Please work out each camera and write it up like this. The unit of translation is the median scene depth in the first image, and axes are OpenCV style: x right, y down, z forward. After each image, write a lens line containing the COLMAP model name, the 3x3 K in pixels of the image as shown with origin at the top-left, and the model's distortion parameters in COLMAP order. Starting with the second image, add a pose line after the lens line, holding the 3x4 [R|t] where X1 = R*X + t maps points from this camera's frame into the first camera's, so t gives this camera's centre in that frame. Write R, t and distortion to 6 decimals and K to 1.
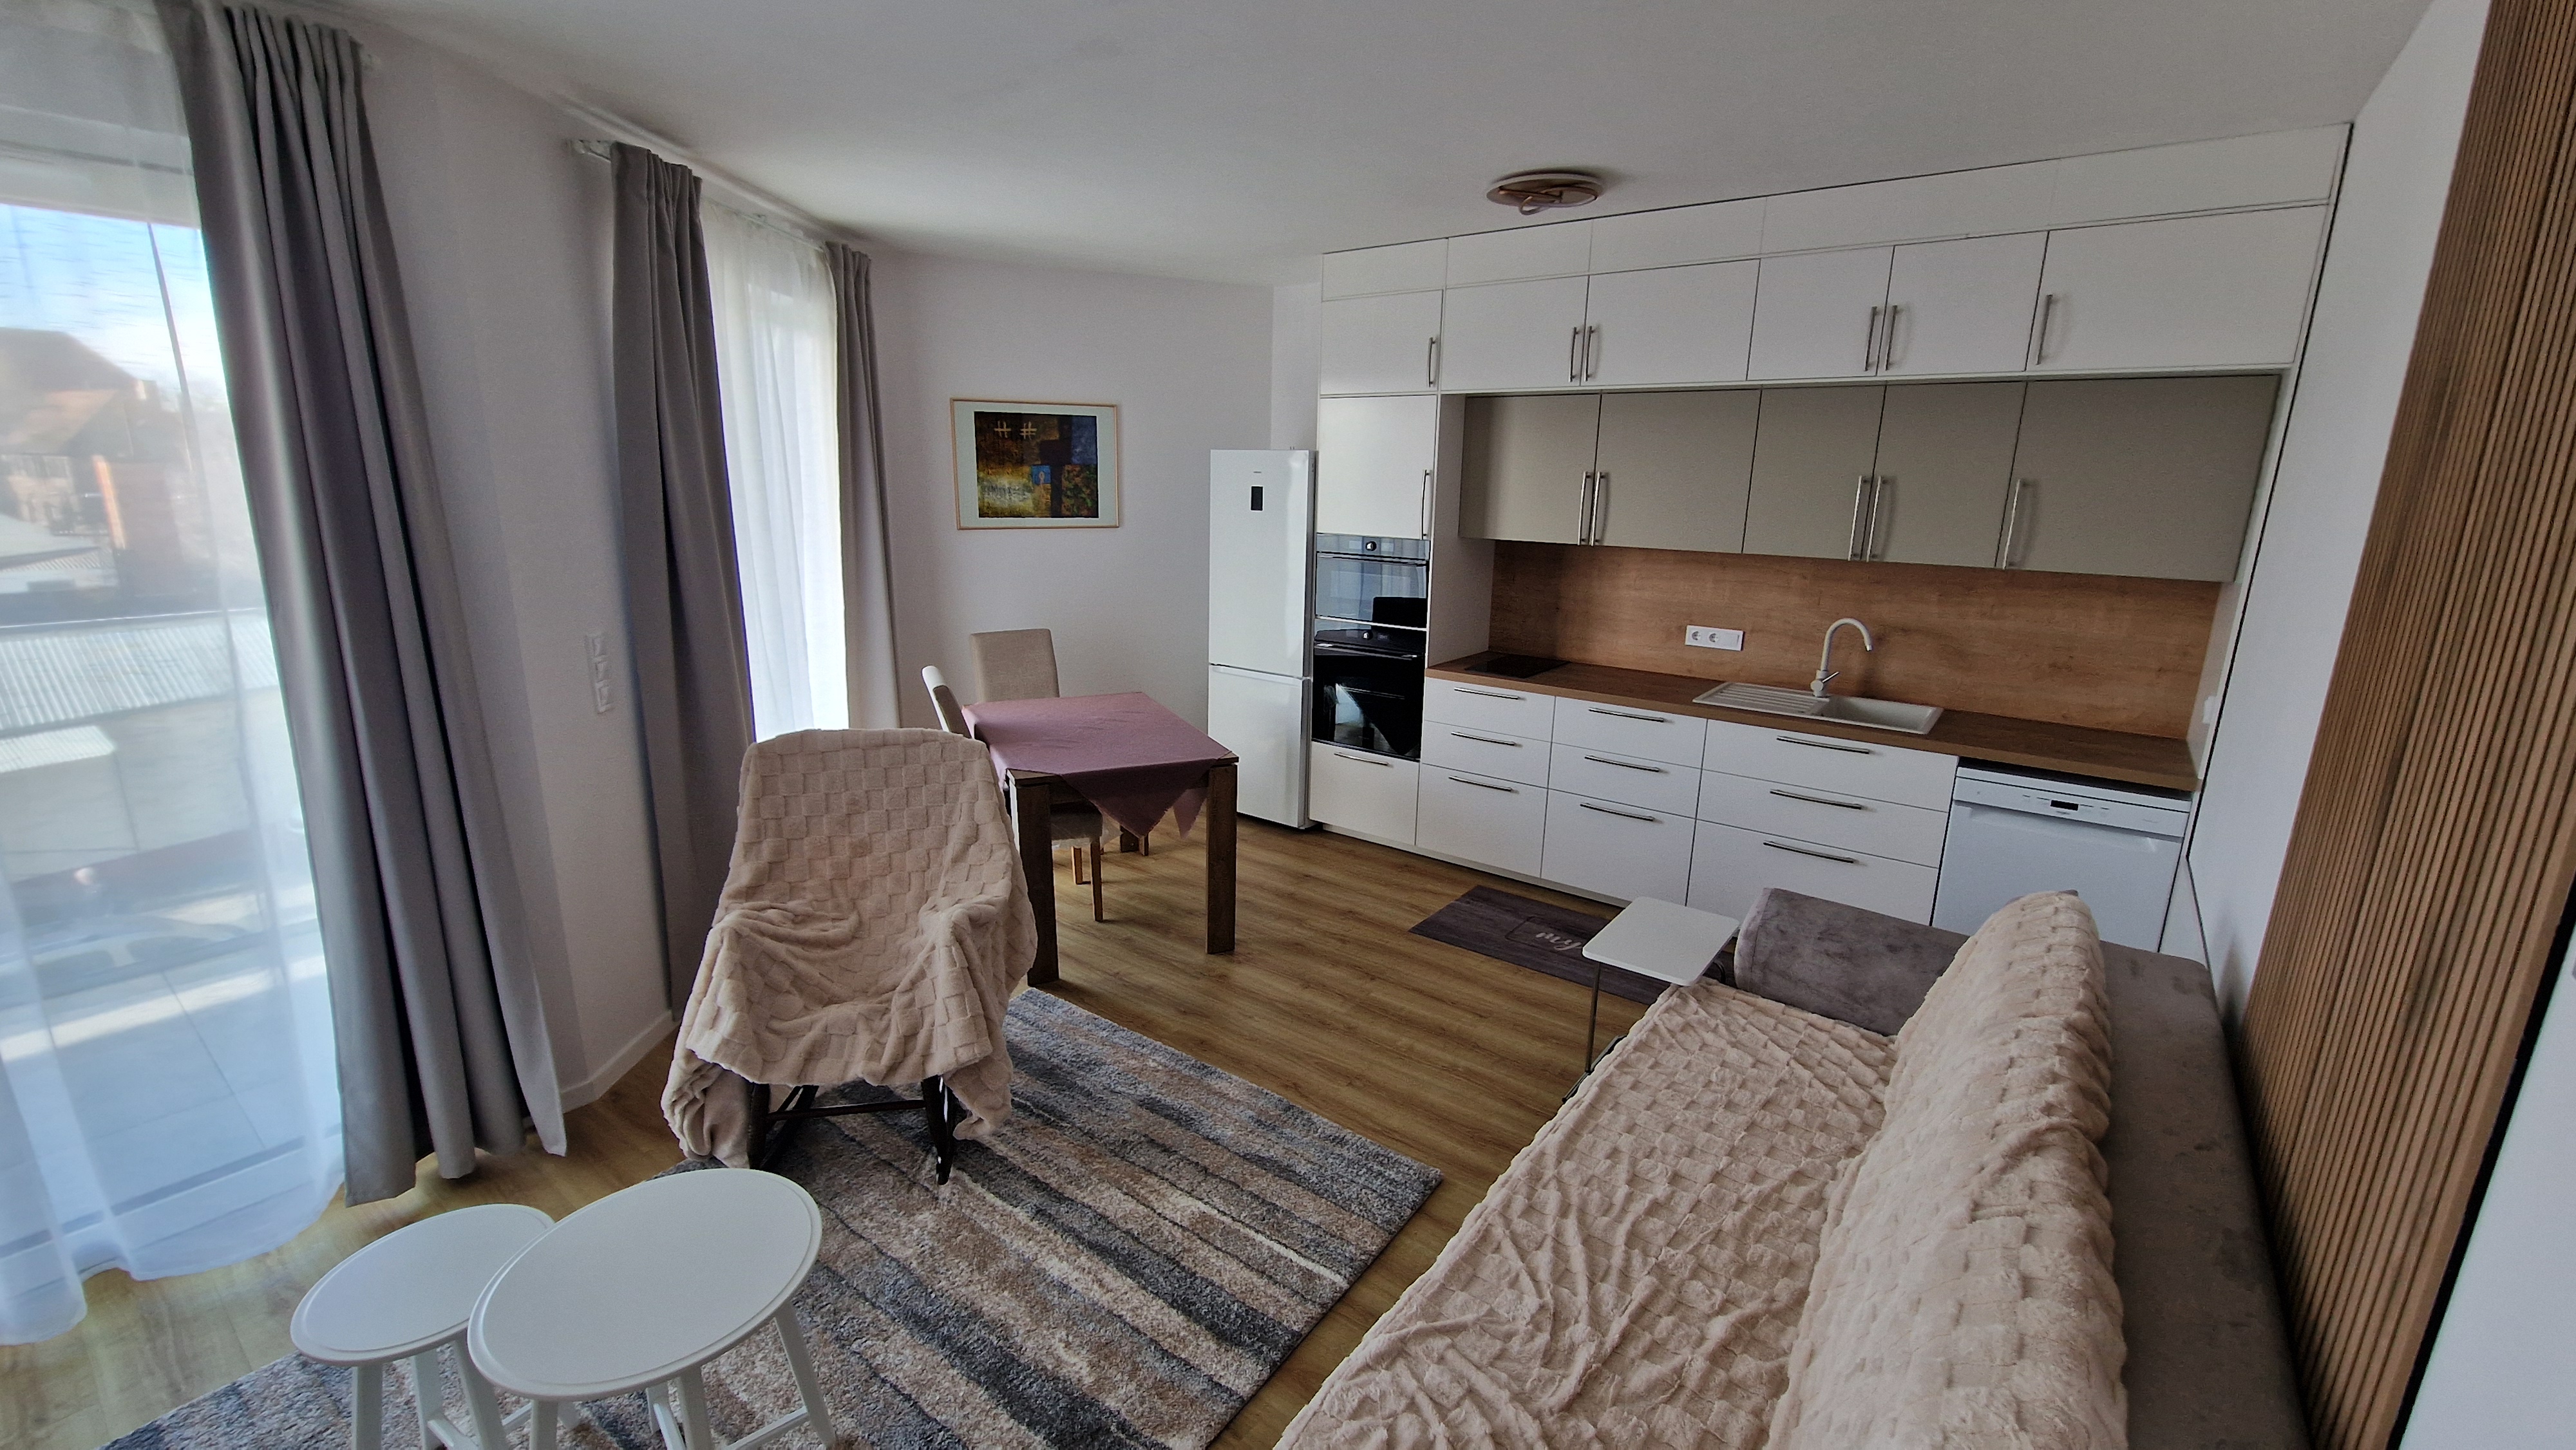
lens RADIAL K [[1061.5, 0, 1272.1], [0, 1061.5, 720.0], [0, 0, 1]] dist [-0.003553, -0.000205]
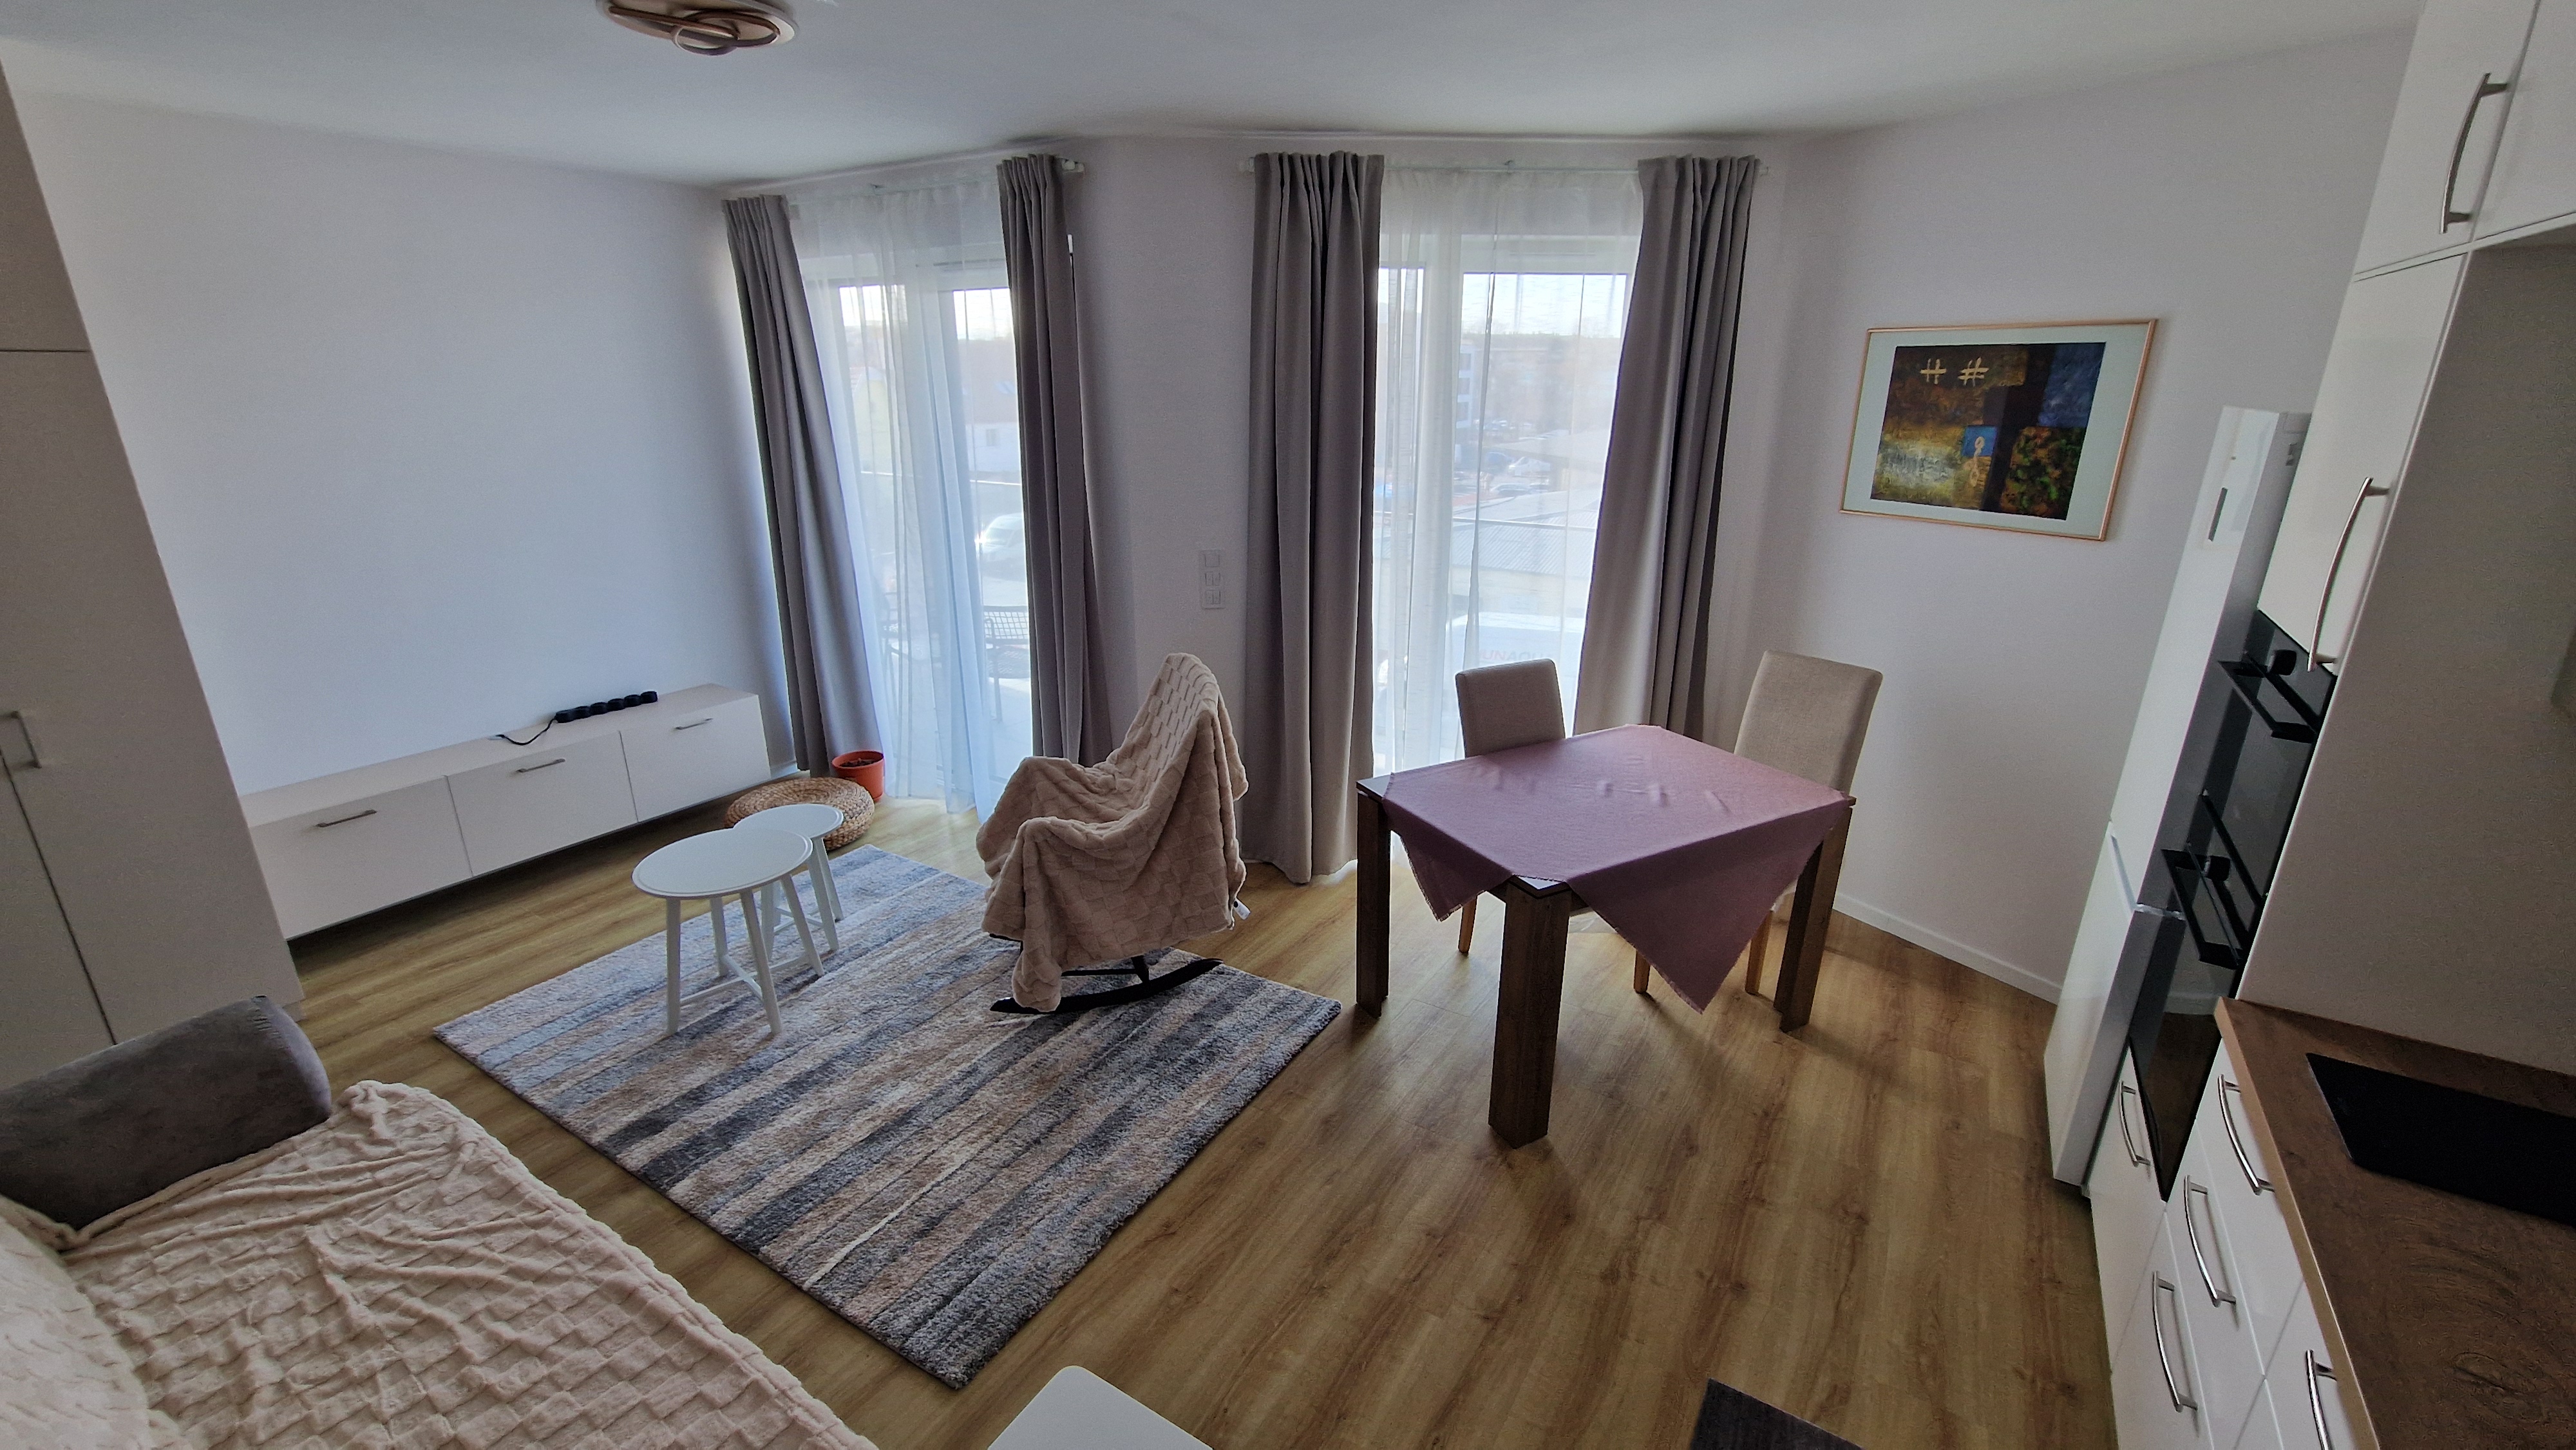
lens RADIAL K [[1061.5, 0, 1272.1], [0, 1061.5, 720.0], [0, 0, 1]] dist [-0.003553, -0.000205]
pose [[0.082962, 0.294869, -0.951929, 0.483231], [-0.231454, 0.934803, 0.269392, -0.178017], [0.969302, 0.197978, 0.145802, 0.635909]]
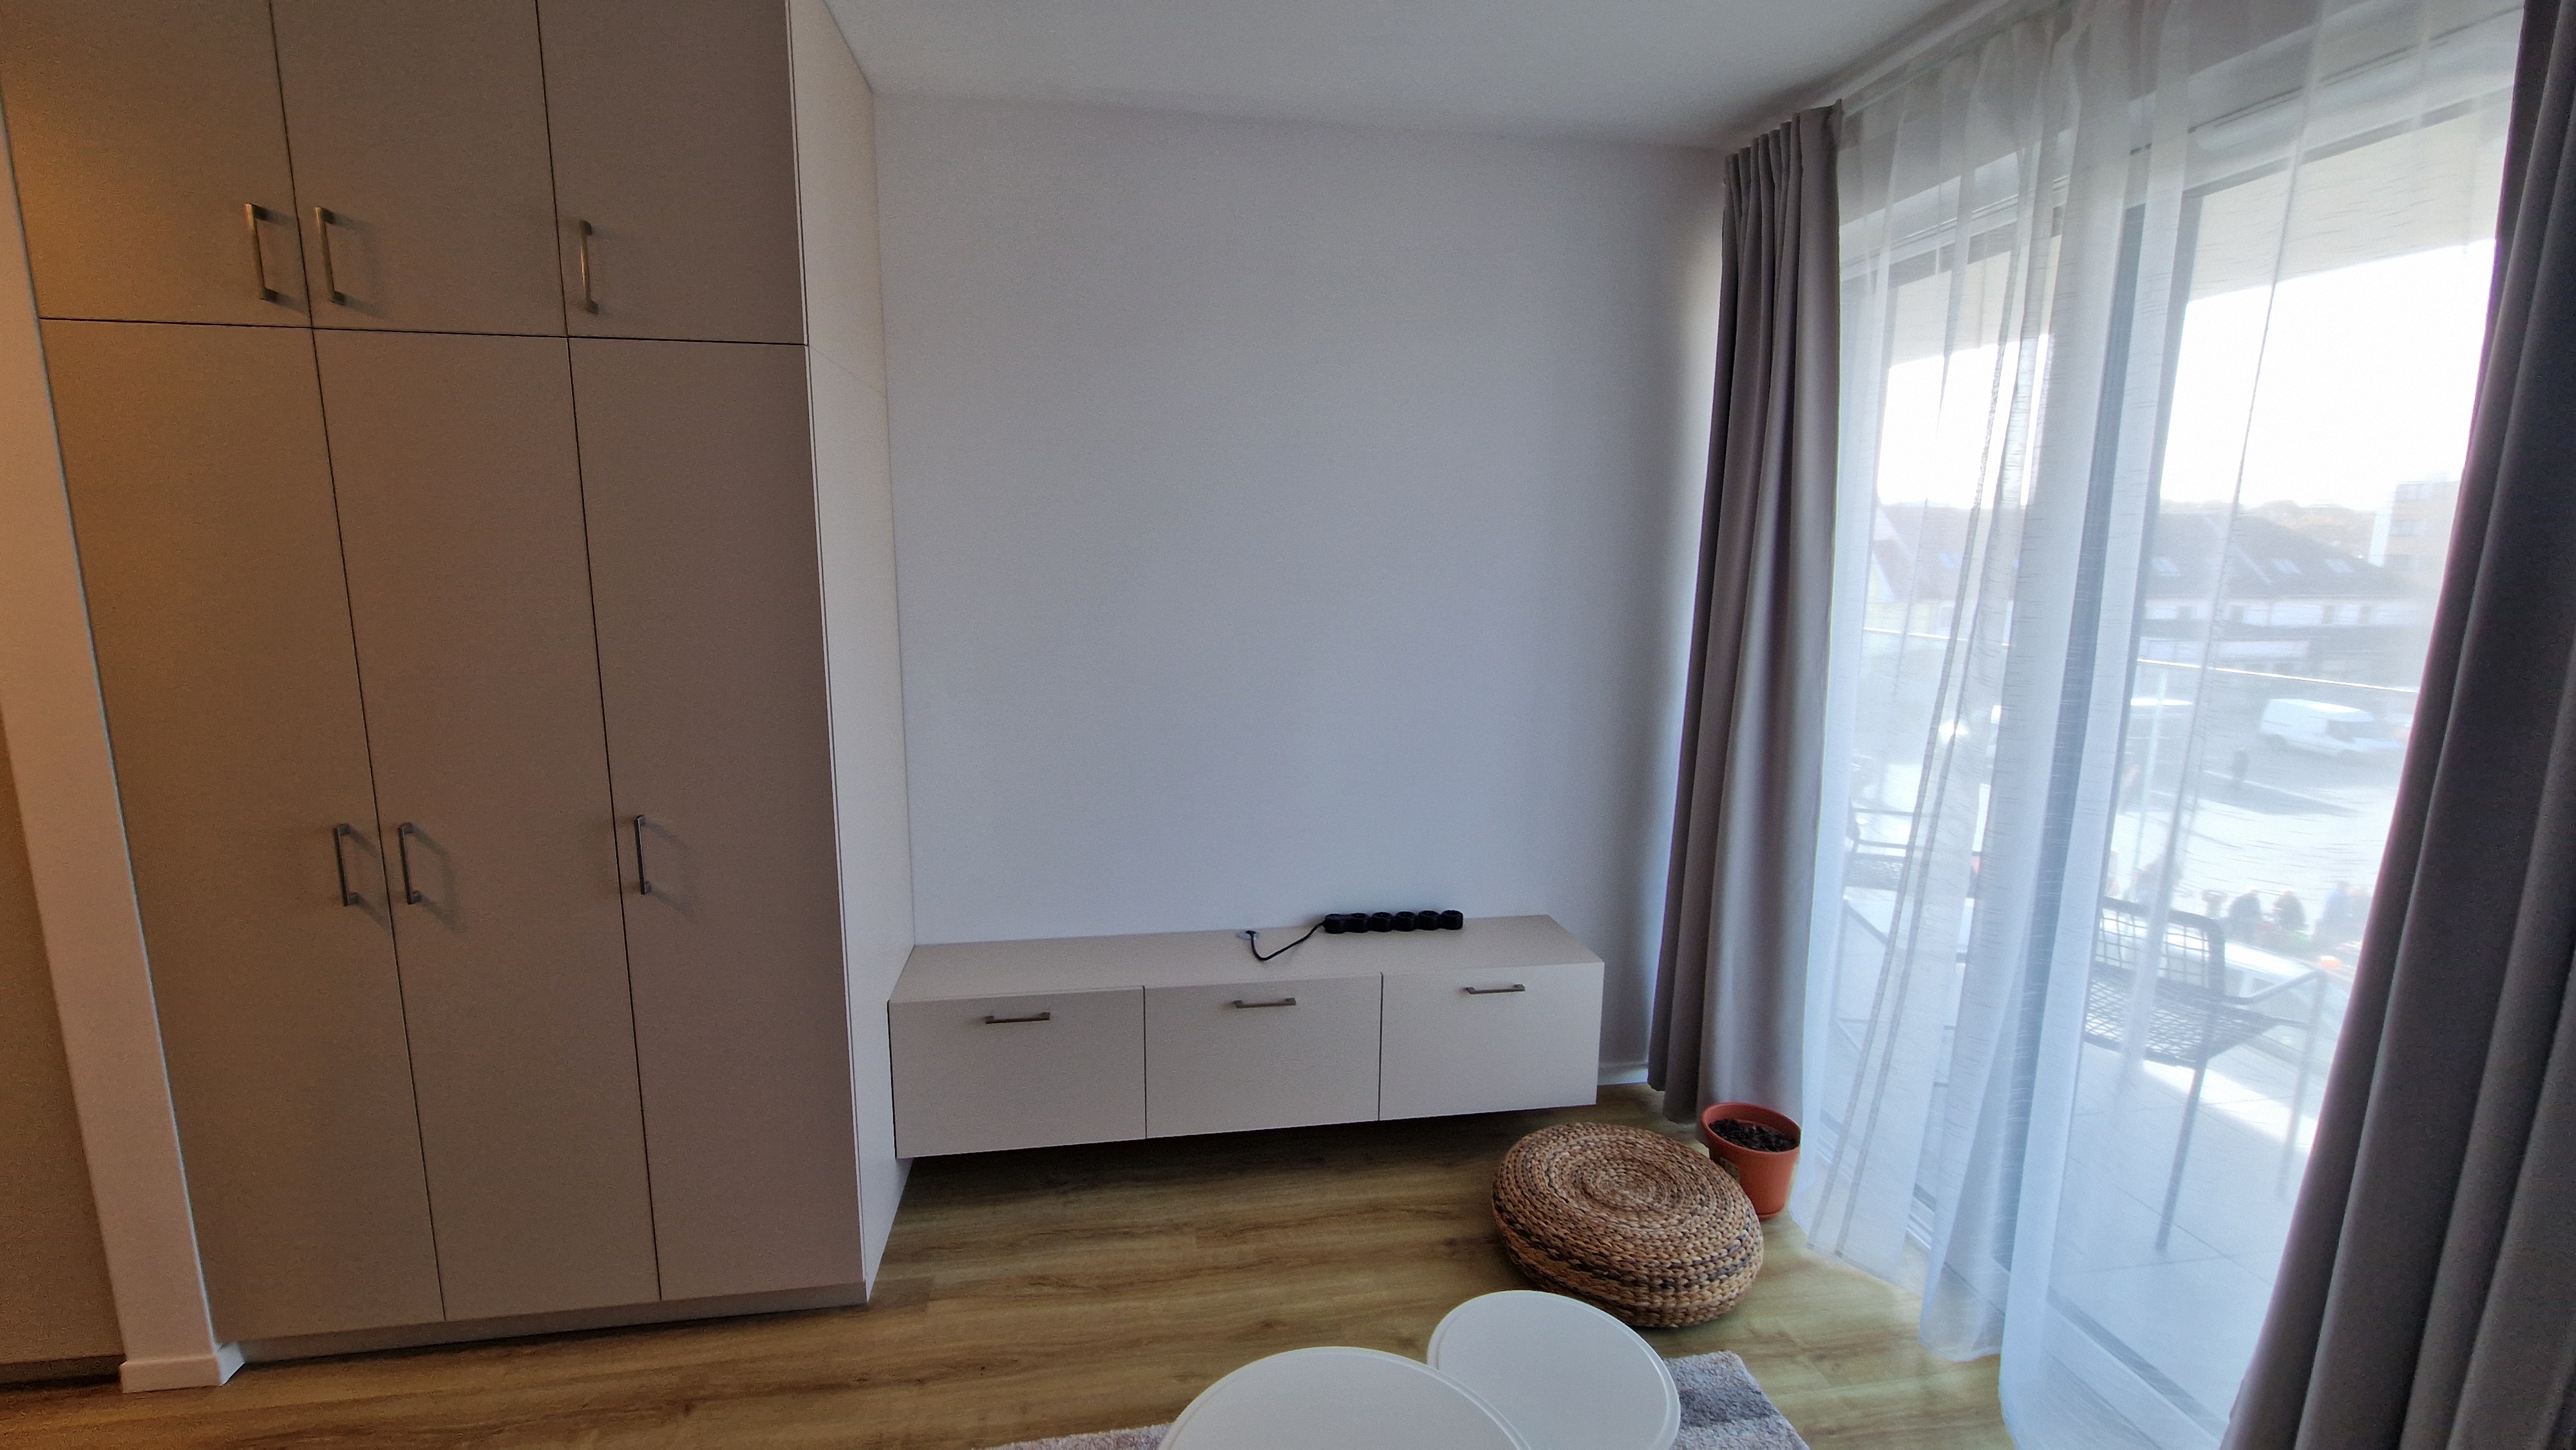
lens RADIAL K [[1061.5, 0, 1272.1], [0, 1061.5, 720.0], [0, 0, 1]] dist [-0.003553, -0.000205]
pose [[-0.684140, 0.098221, -0.722706, -0.019710], [-0.189473, 0.932936, 0.306155, -0.080755], [0.704309, 0.346387, -0.619649, 0.482297]]
